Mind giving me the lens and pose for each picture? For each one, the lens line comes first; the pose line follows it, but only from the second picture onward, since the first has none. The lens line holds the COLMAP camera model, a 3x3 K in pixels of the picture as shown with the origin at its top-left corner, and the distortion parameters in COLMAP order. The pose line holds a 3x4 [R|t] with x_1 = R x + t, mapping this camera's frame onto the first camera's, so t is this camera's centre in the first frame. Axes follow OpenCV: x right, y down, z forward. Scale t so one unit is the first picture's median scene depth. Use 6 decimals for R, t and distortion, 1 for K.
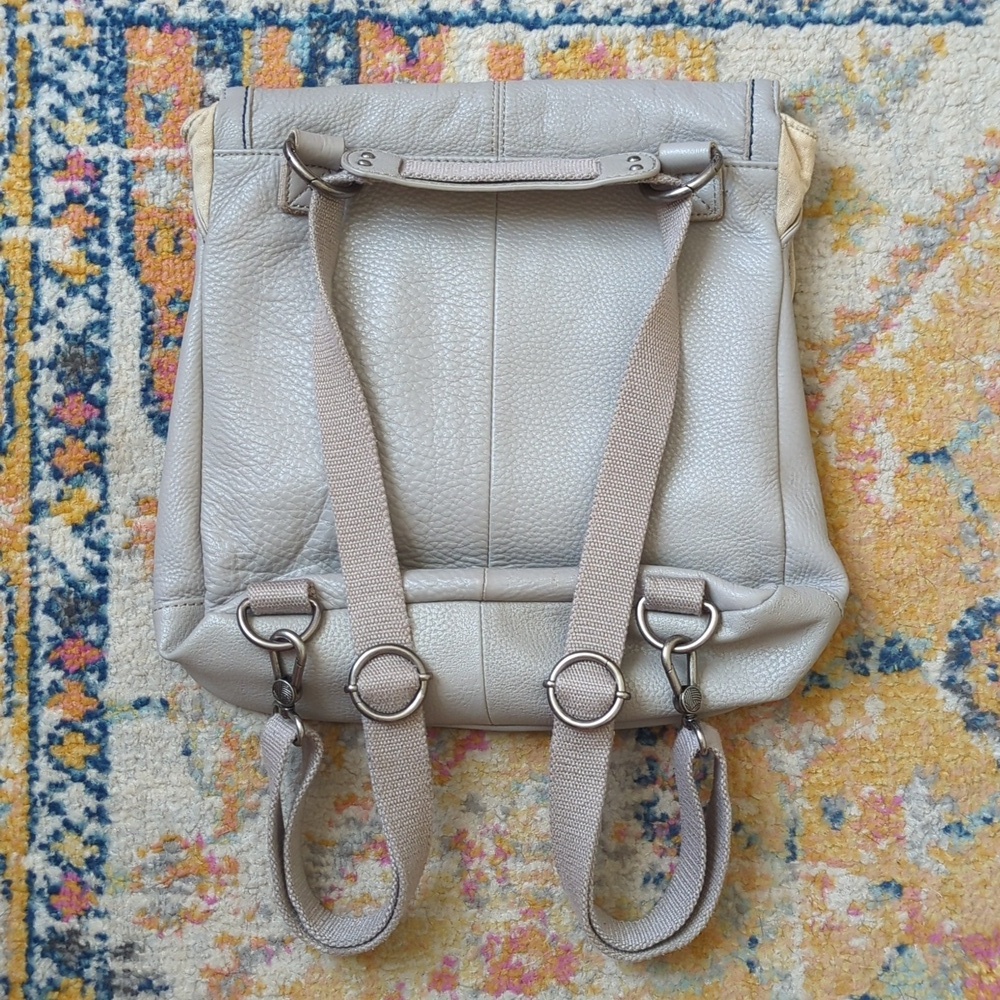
lens RADIAL K [[1532.0, 0, 507.7], [0, 1532.0, 500.2], [0, 0, 1]] dist [0.011561, 0.000000]
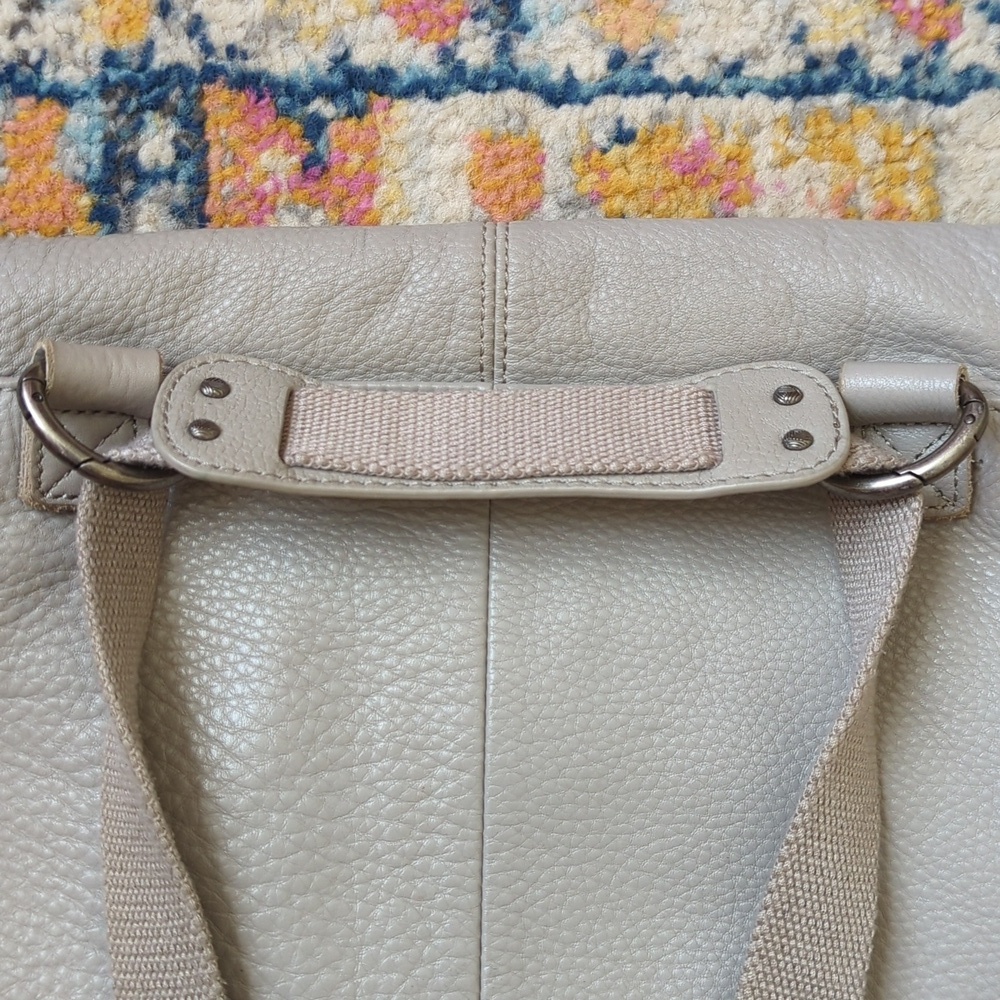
lens RADIAL K [[1642.3, 0, 507.6], [0, 1642.3, 497.7], [0, 0, 1]] dist [0.014293, 0.000000]
pose [[0.999831, -0.003657, 0.018010, -0.010934], [0.003572, 0.999982, 0.004776, -0.188015], [-0.018027, -0.004711, 0.999826, 0.485563]]
